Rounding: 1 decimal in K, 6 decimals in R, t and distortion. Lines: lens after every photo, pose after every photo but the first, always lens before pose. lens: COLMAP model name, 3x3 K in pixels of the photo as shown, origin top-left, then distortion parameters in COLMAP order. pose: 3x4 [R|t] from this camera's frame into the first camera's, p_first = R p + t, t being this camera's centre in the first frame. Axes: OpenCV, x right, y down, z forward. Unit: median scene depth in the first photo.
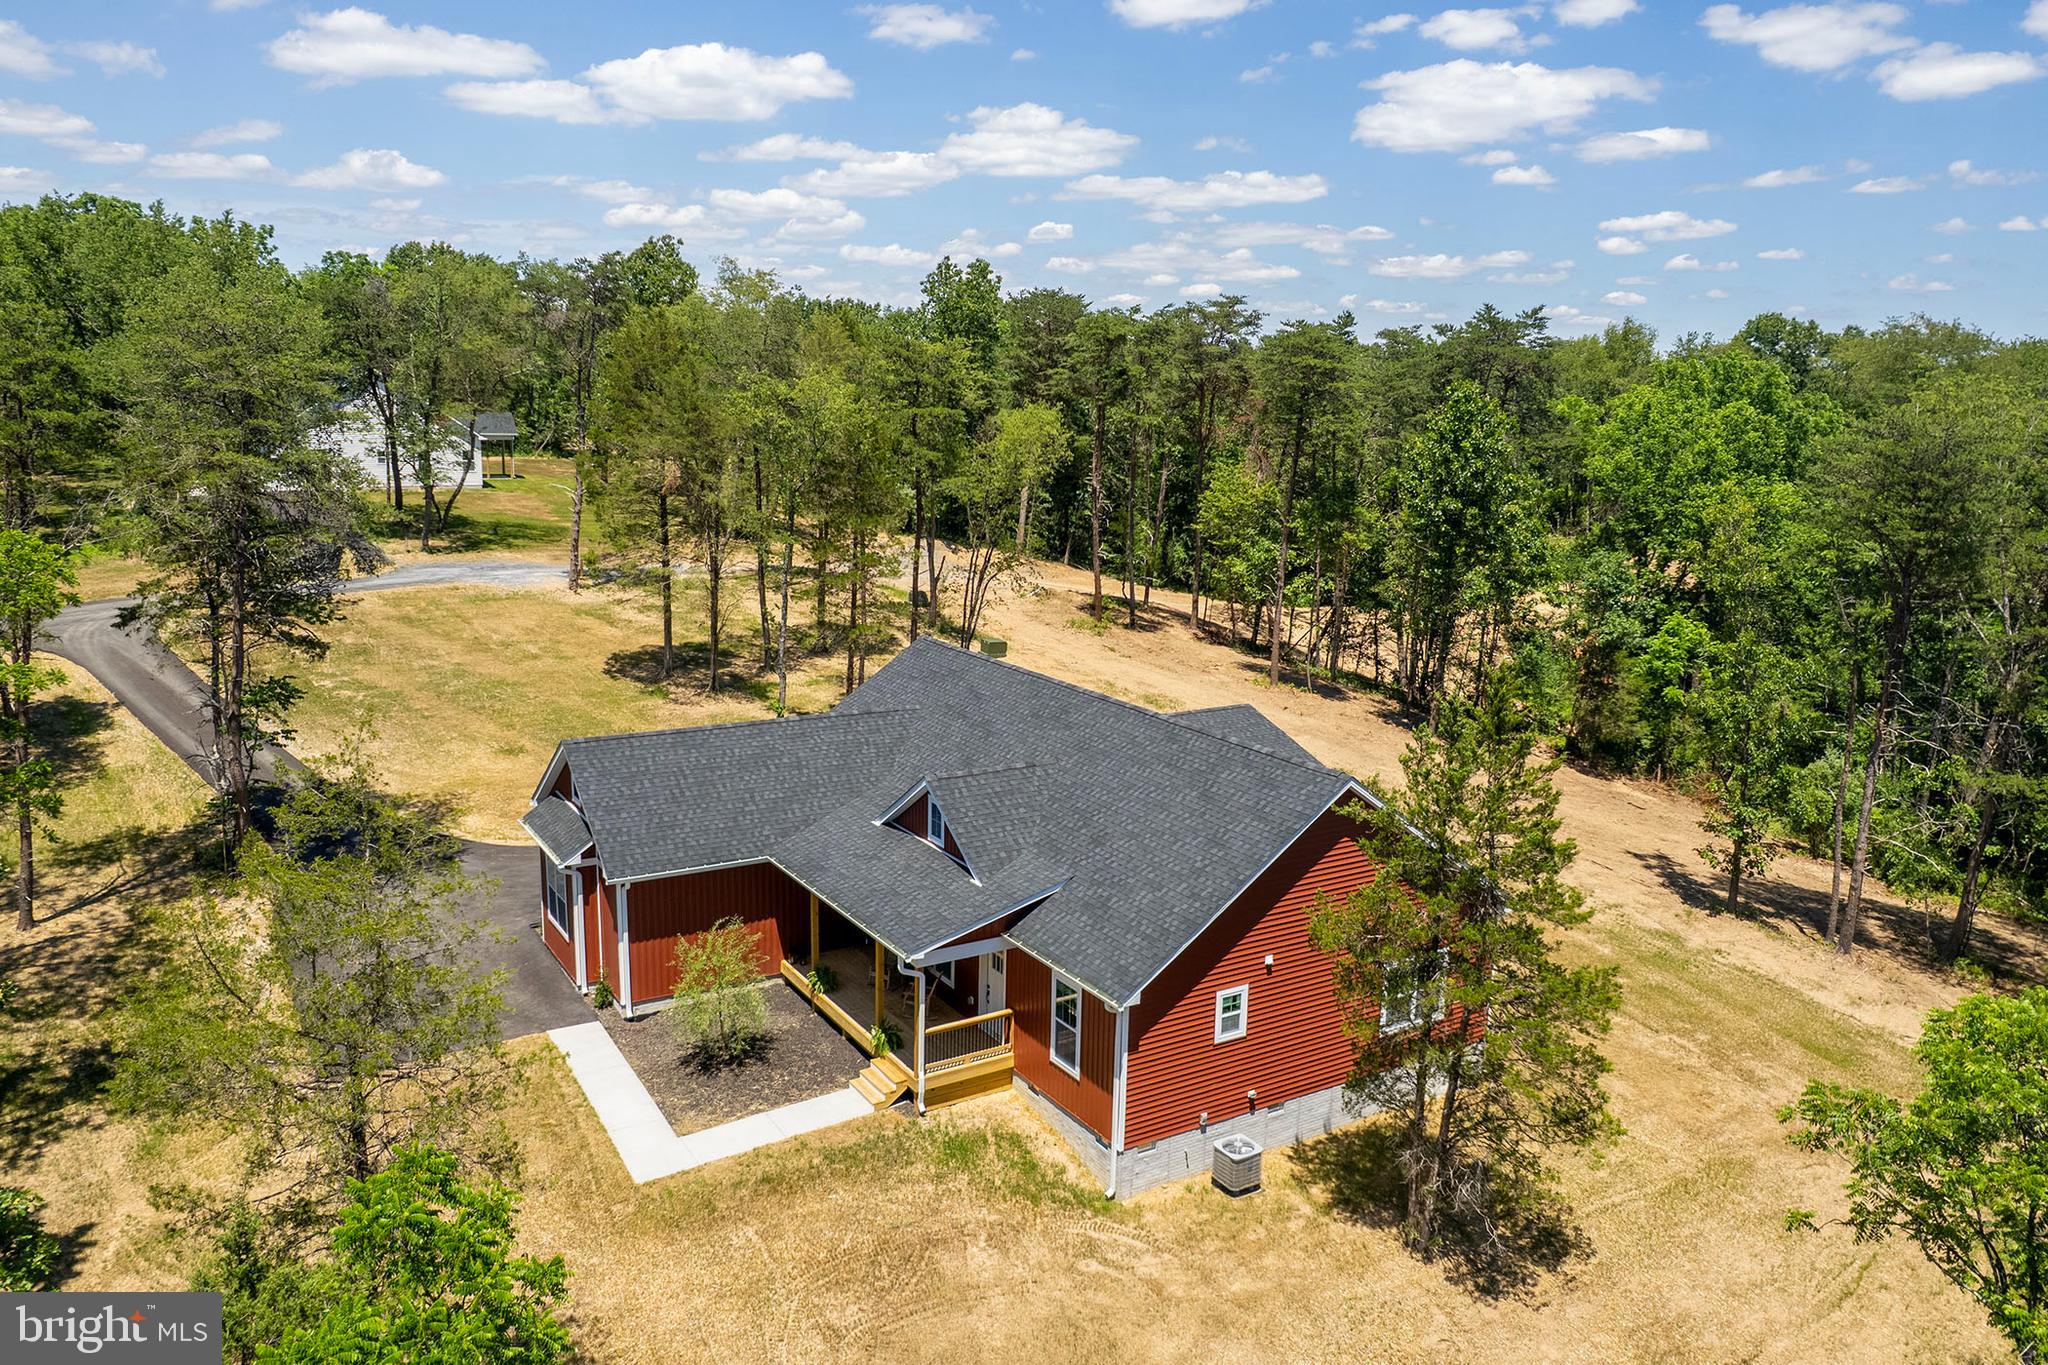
lens RADIAL K [[1476.9, 0, 1043.2], [0, 1476.9, 677.4], [0, 0, 1]] dist [-0.050593, -0.000273]
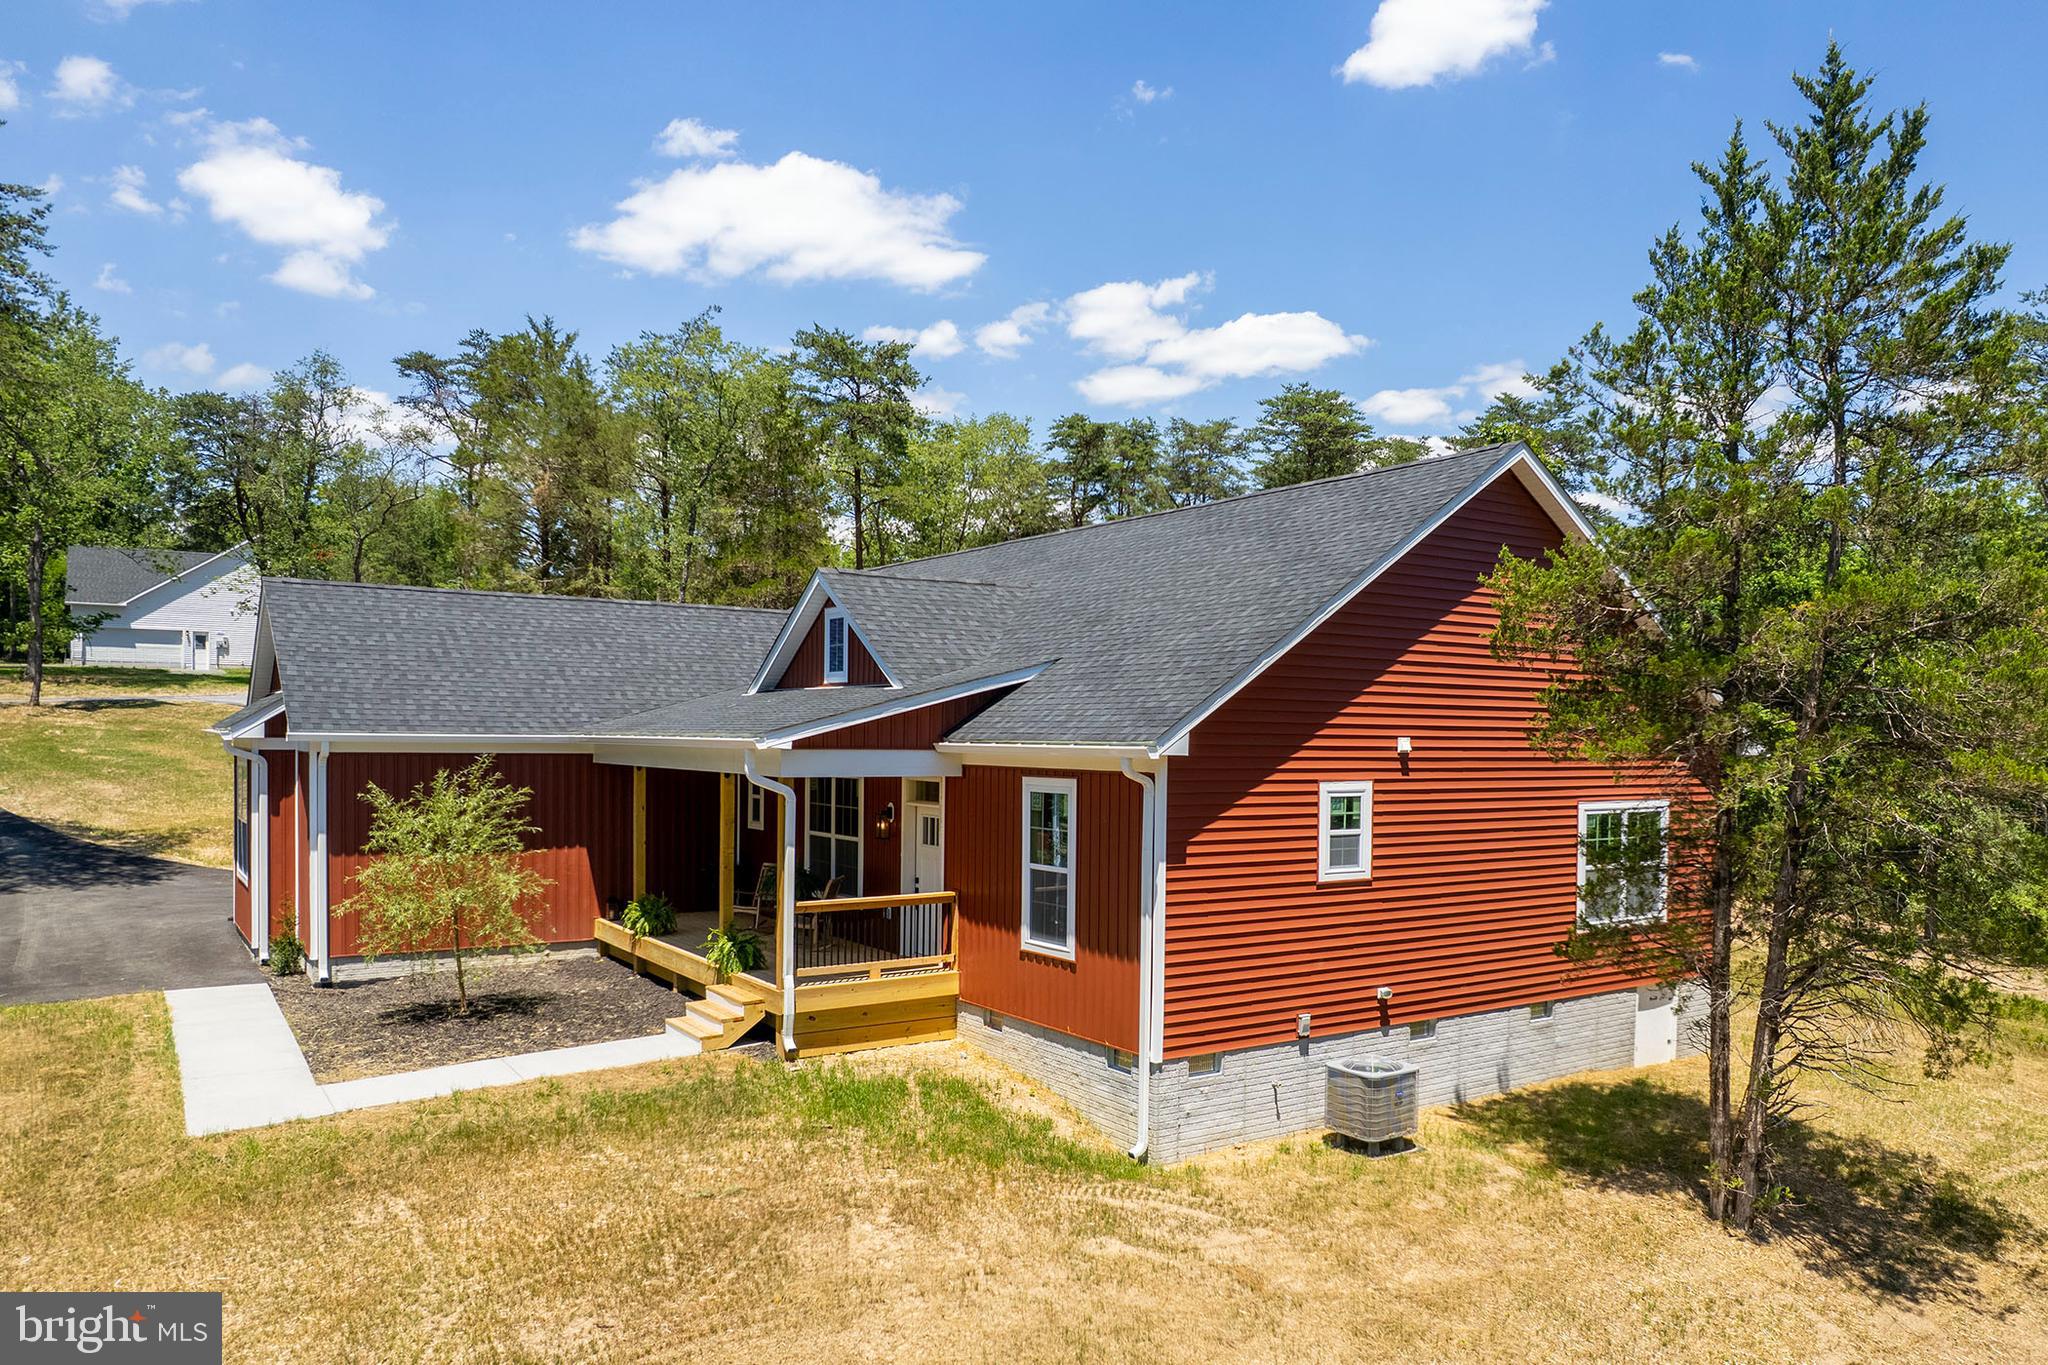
lens RADIAL K [[1438.7, 0, 1106.2], [0, 1438.7, 790.3], [0, 0, 1]] dist [-0.081571, 0.085755]
pose [[0.998009, -0.013563, 0.061602, 0.004078], [0.023066, 0.987445, -0.156273, 0.273655], [-0.058709, 0.157383, 0.985791, 0.430927]]
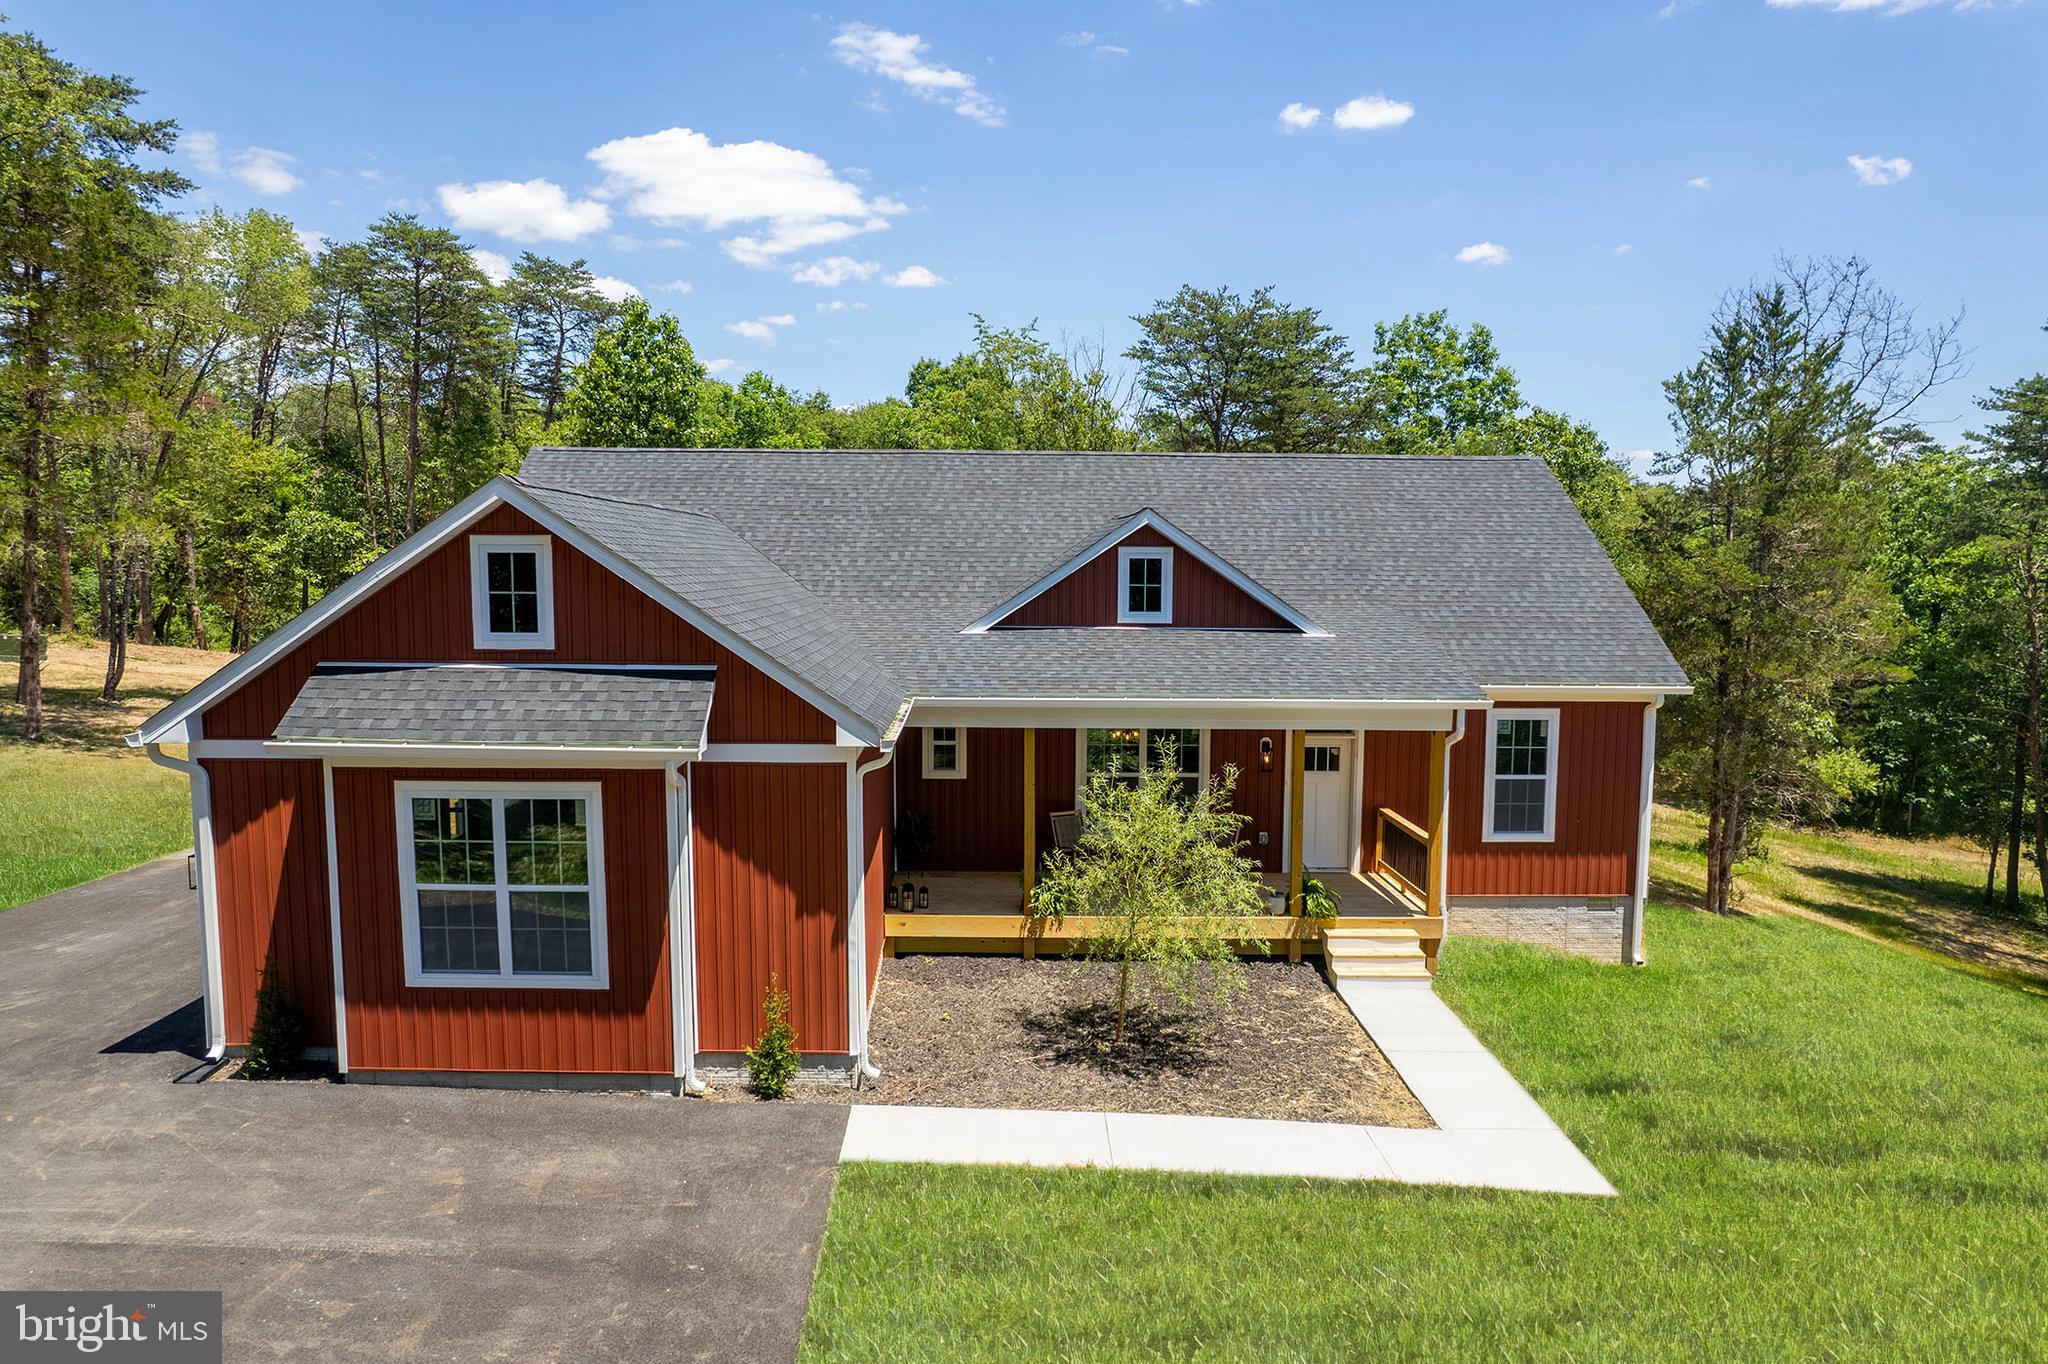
lens RADIAL K [[1326.1, 0, 967.6], [0, 1326.1, 709.7], [0, 0, 1]] dist [-0.075734, 0.074226]
pose [[0.525347, -0.113250, 0.843318, -0.632567], [0.170210, 0.985058, 0.026252, 0.130269], [-0.833690, 0.129750, 0.536774, 0.819903]]
